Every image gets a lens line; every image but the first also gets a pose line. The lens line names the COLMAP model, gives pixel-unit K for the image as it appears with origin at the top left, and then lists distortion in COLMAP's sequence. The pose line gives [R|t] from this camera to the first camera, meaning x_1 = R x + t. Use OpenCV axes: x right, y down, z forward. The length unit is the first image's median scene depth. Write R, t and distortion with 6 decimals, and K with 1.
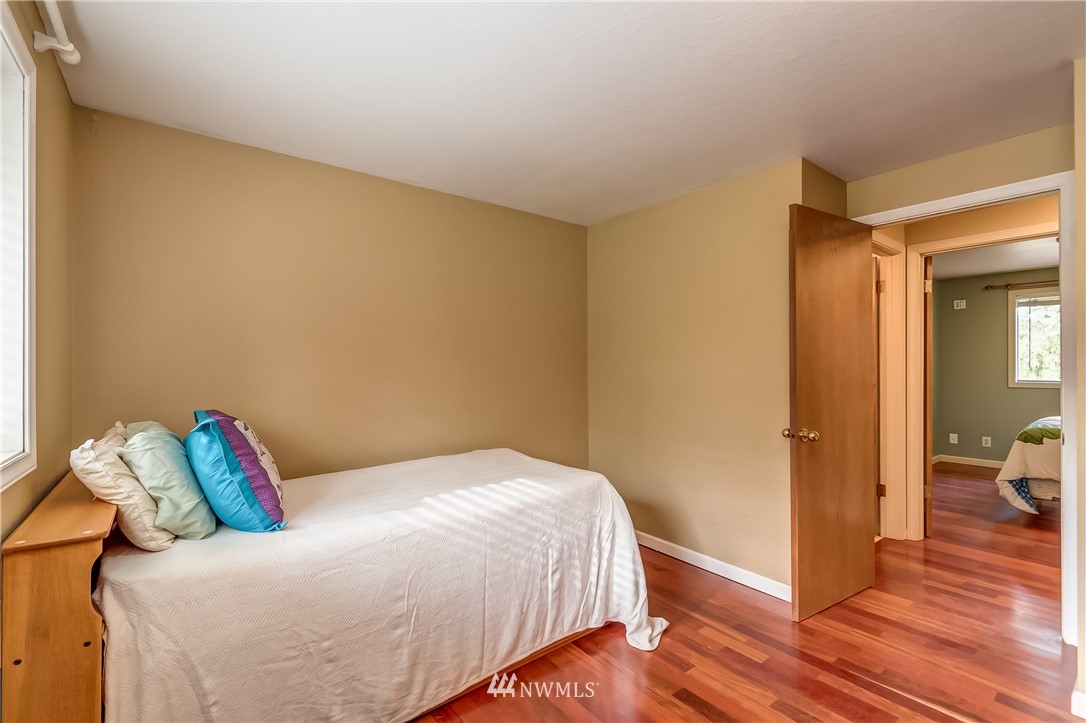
lens RADIAL K [[480.9, 0, 541.6], [0, 480.9, 360.5], [0, 0, 1]] dist [0.001549, 0.001179]
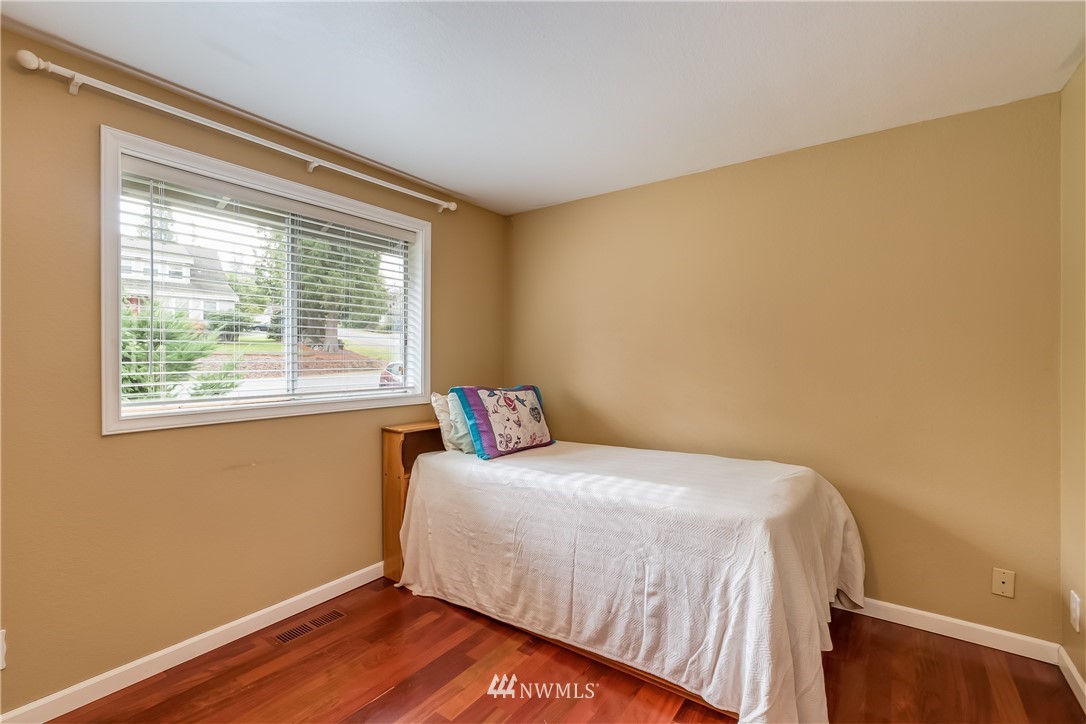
lens RADIAL K [[480.9, 0, 537.3], [0, 480.9, 362.1], [0, 0, 1]] dist [0.001549, 0.001179]
pose [[0.265179, 0.007807, -0.964168, 0.893916], [0.010926, 0.999879, 0.011101, 0.009490], [0.964137, -0.013479, 0.265062, 0.638332]]
